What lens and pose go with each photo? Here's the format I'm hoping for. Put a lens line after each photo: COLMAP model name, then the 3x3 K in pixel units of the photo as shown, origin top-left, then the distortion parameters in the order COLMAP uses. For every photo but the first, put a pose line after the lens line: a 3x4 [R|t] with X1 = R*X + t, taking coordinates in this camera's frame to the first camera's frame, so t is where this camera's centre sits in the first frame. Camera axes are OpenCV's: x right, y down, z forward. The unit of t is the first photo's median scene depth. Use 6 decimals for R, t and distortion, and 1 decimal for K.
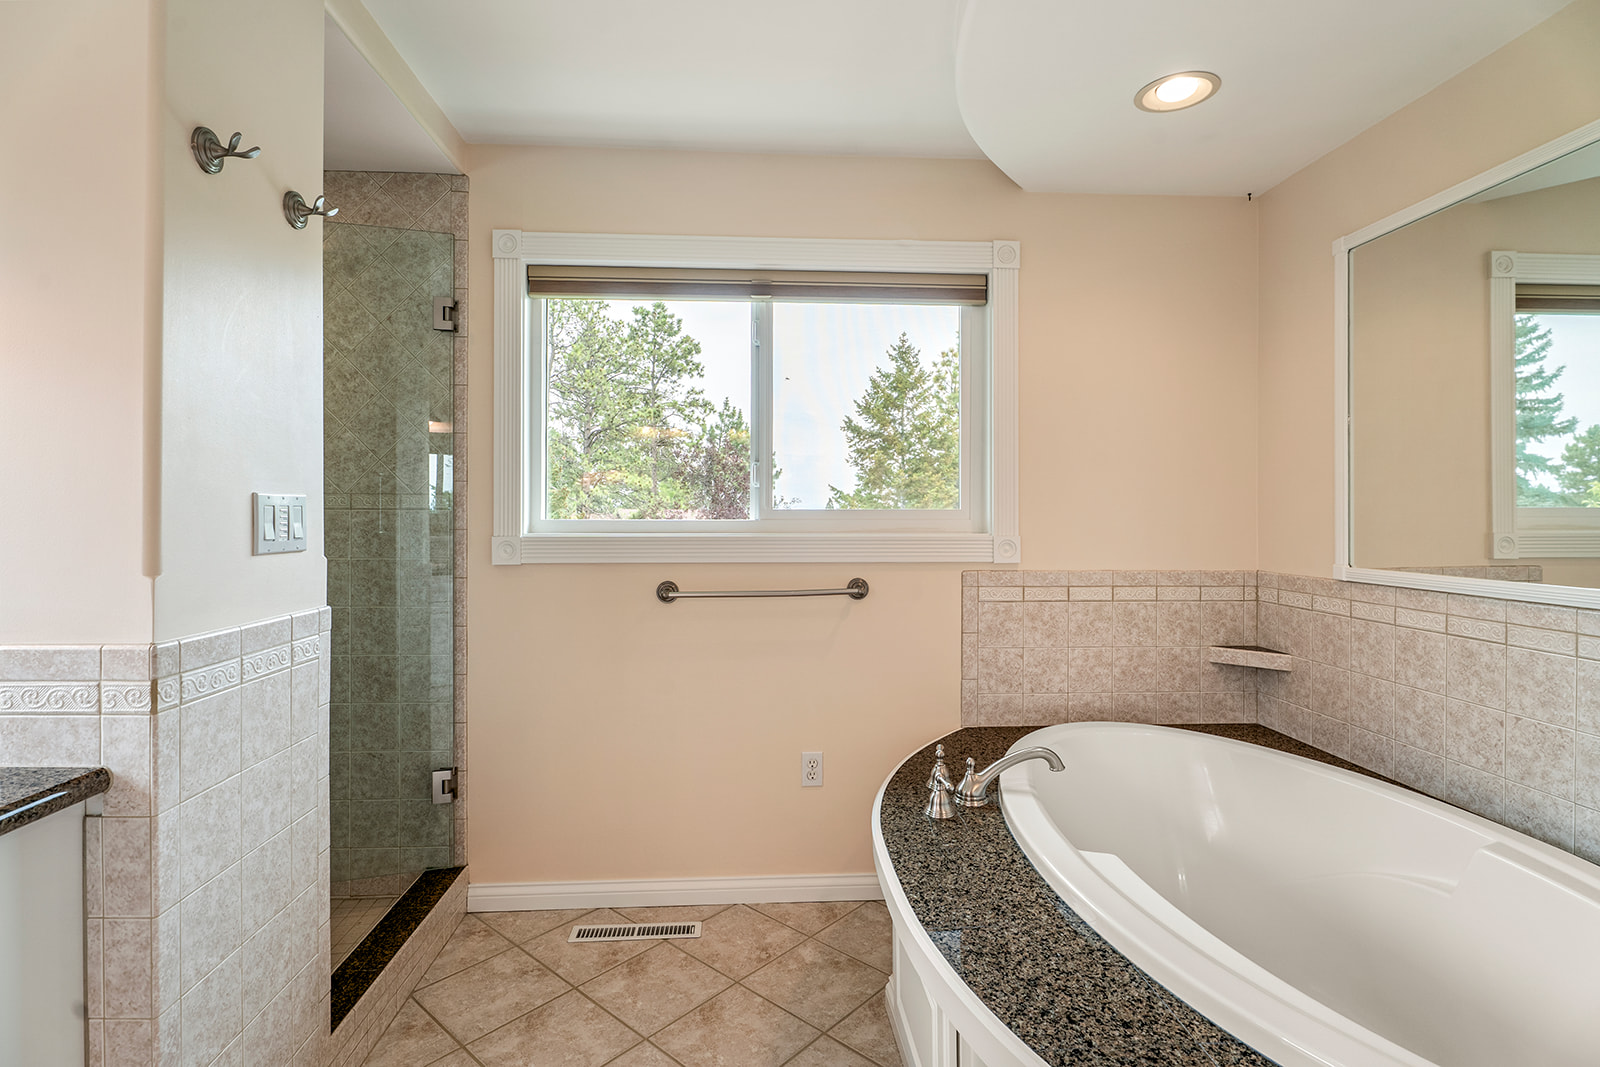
lens RADIAL K [[779.3, 0, 793.3], [0, 779.3, 518.4], [0, 0, 1]] dist [-0.003109, 0.000722]
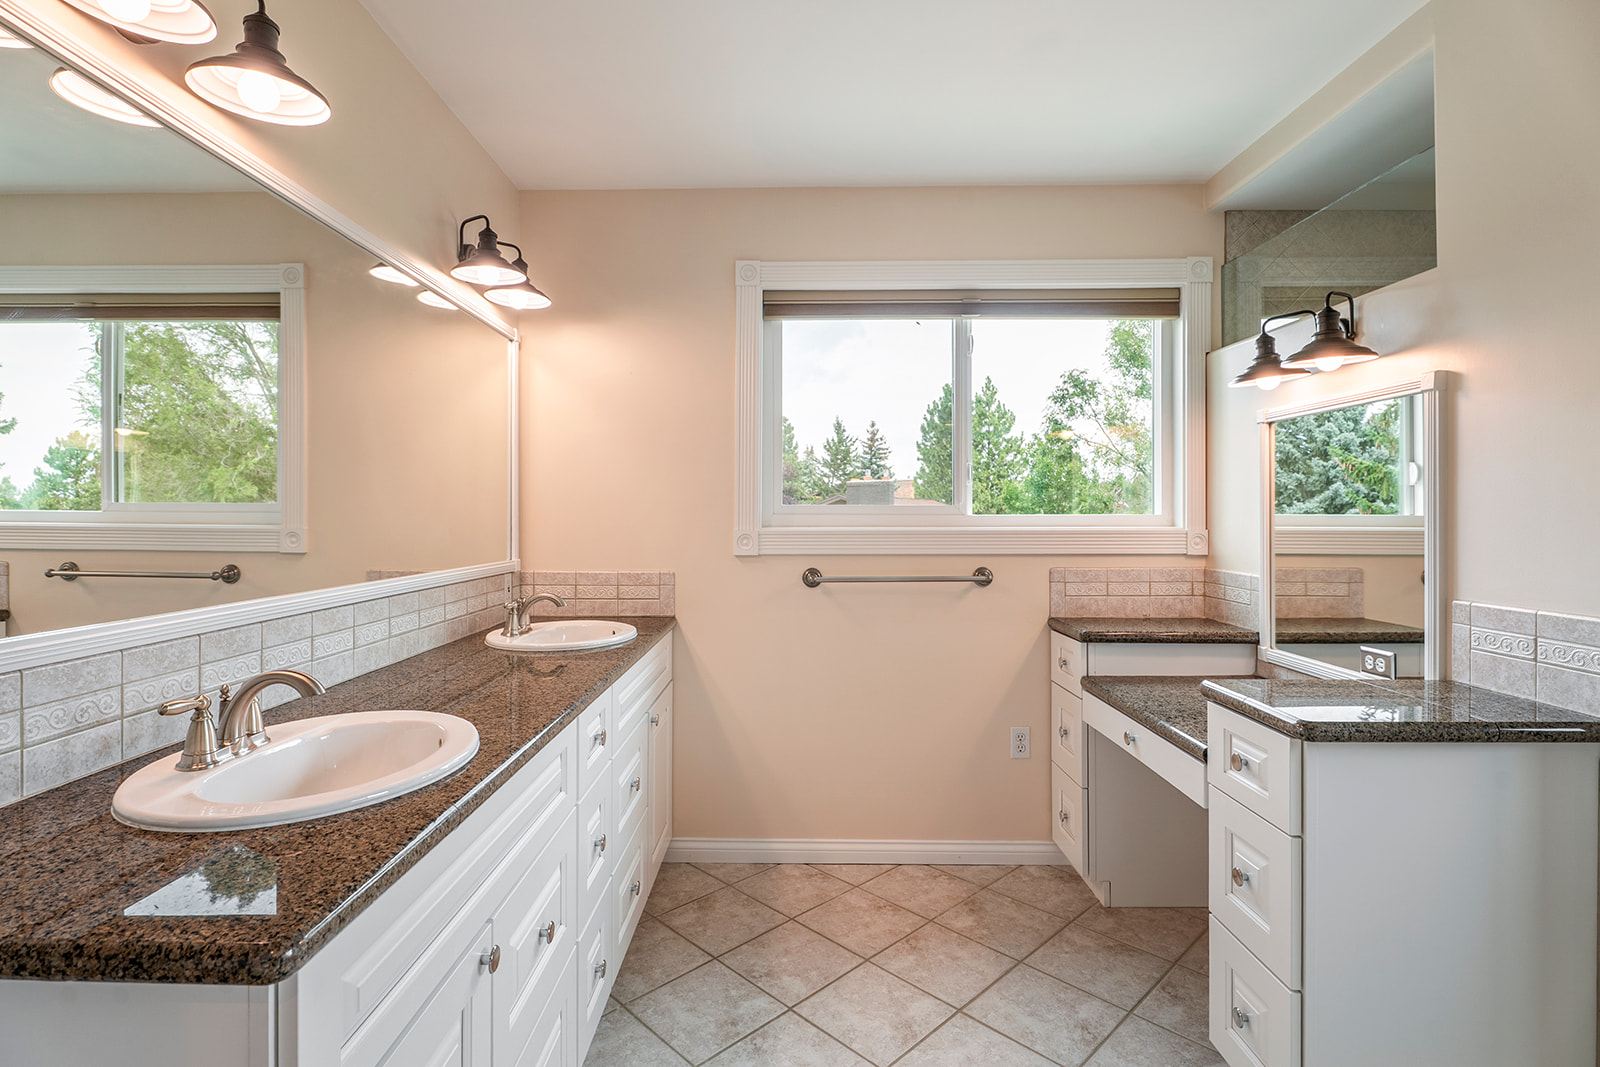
lens RADIAL K [[779.3, 0, 790.8], [0, 779.3, 509.6], [0, 0, 1]] dist [-0.003109, 0.000722]
pose [[-0.076118, -0.006431, -0.997078, 0.205246], [-0.004681, 0.999970, -0.006092, 0.002437], [0.997088, 0.004204, -0.076145, -0.090136]]
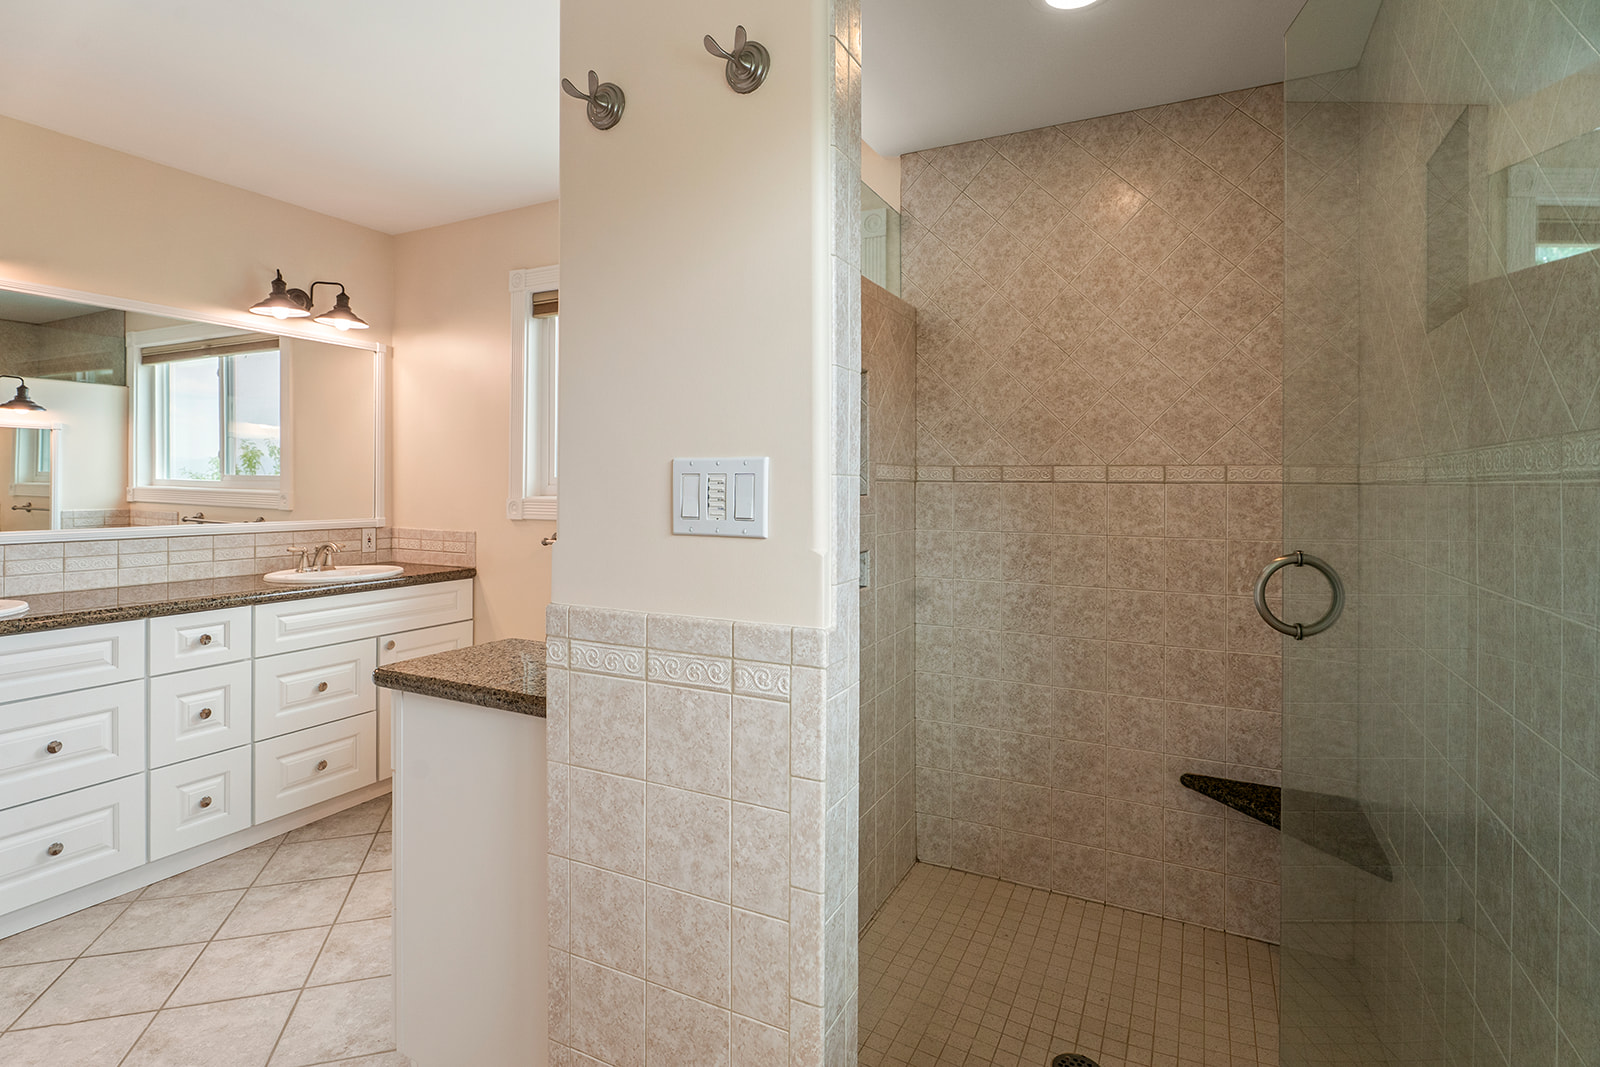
lens RADIAL K [[779.3, 0, 802.9], [0, 779.3, 487.0], [0, 0, 1]] dist [-0.003109, 0.000722]
pose [[-0.505050, -0.002920, -0.863085, -0.027303], [-0.011666, 0.999926, 0.003444, -0.004524], [0.863011, 0.011808, -0.505047, 0.925710]]
